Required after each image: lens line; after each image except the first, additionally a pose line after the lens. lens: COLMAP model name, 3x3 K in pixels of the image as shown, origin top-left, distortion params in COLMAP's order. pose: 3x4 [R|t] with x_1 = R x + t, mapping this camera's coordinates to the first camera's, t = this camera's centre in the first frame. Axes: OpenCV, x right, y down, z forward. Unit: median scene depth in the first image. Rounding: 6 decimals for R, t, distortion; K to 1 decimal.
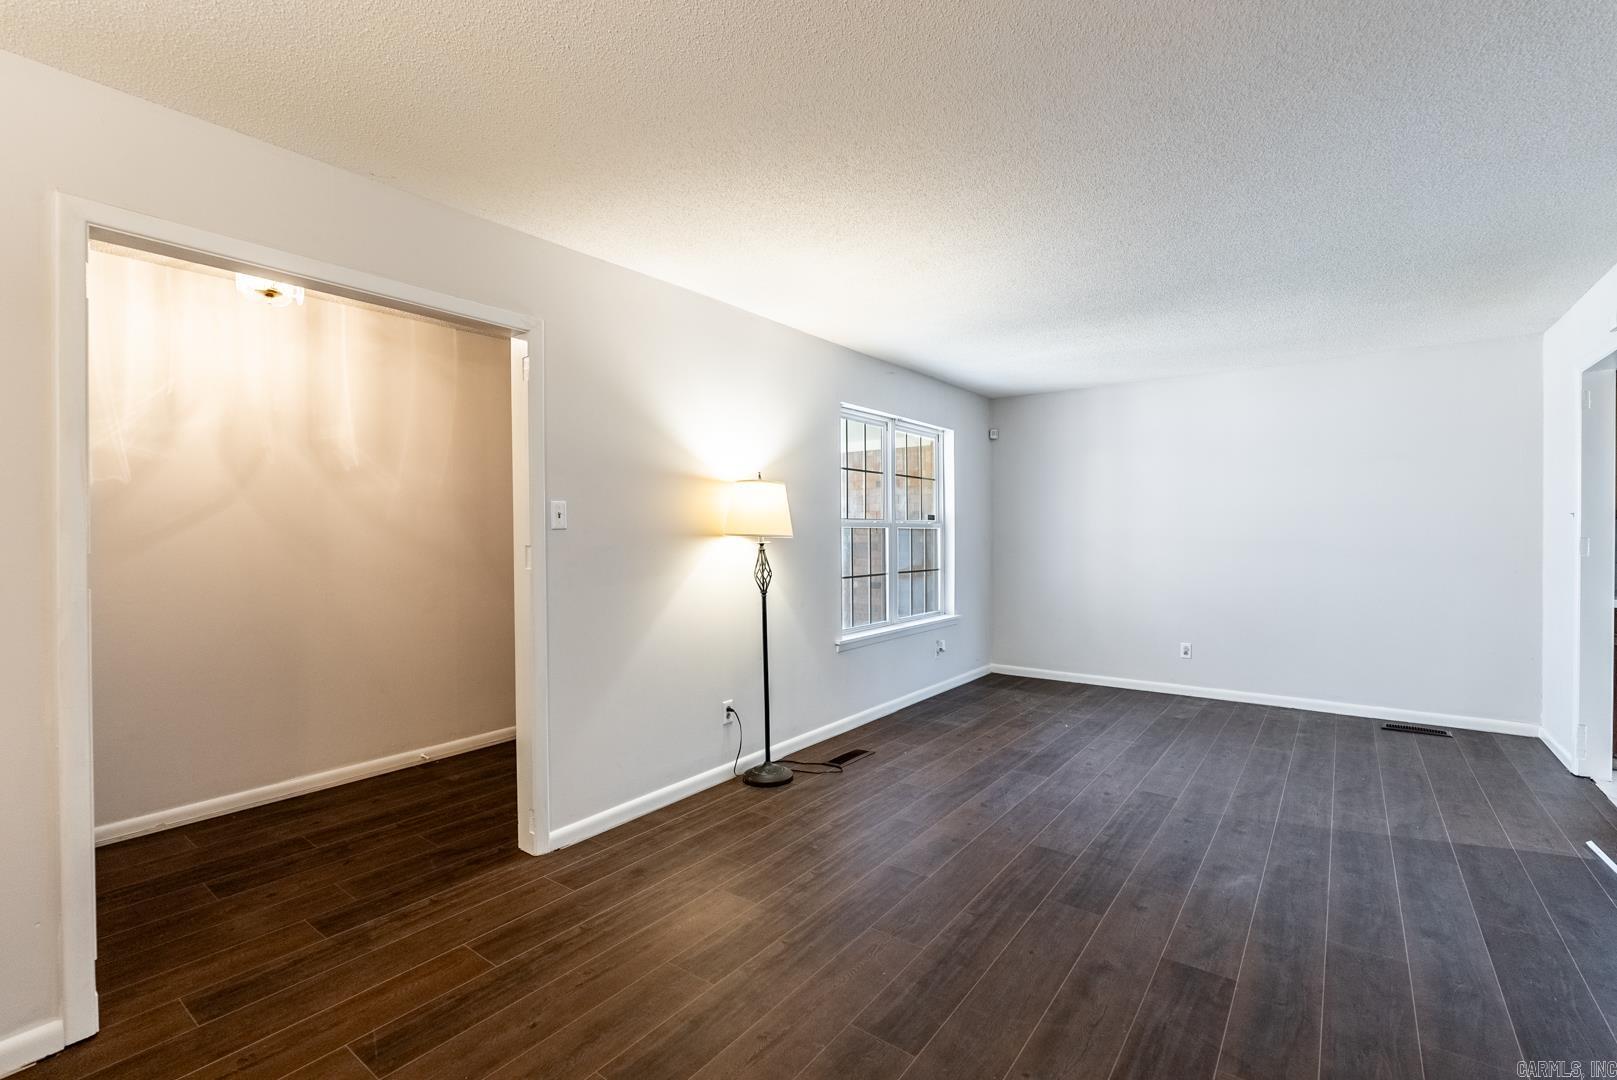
lens RADIAL K [[720.0, 0, 807.3], [0, 720.0, 539.9], [0, 0, 1]] dist [-0.006724, -0.000856]
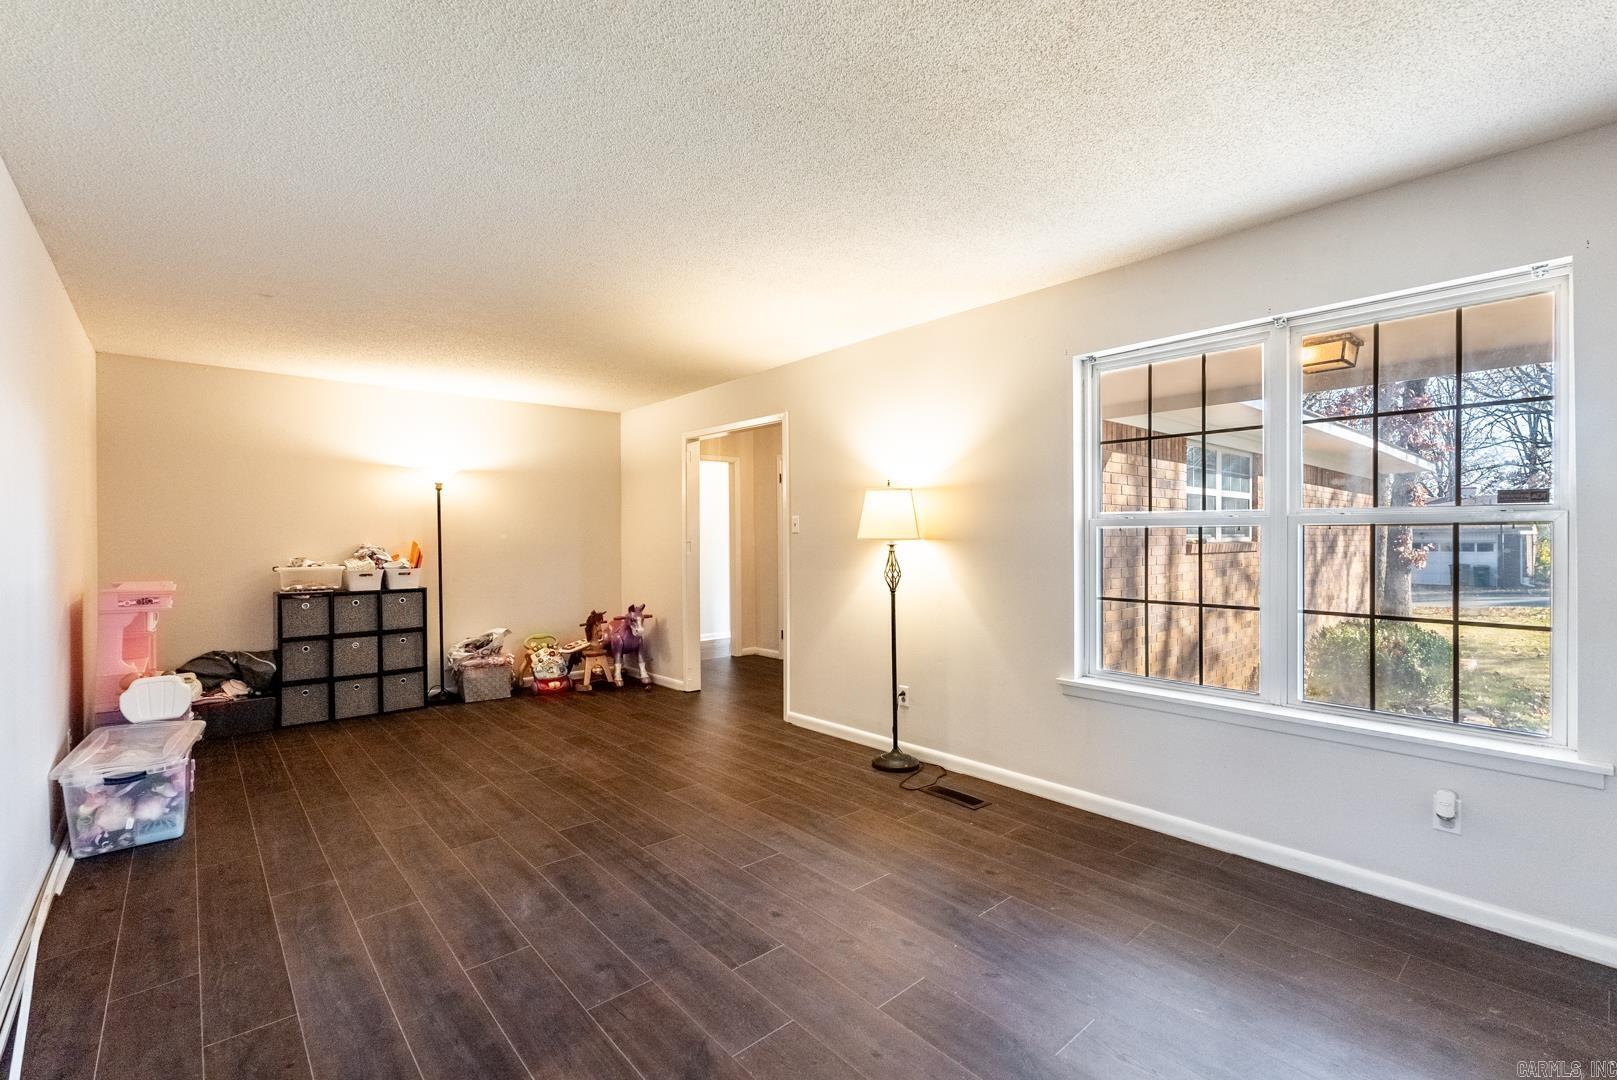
lens RADIAL K [[720.0, 0, 807.3], [0, 720.0, 539.9], [0, 0, 1]] dist [-0.006724, -0.000856]
pose [[-0.211240, 0.013597, -0.977340, 1.031005], [-0.002298, 0.999894, 0.014407, -0.018521], [0.977432, 0.005289, -0.211186, 1.114736]]
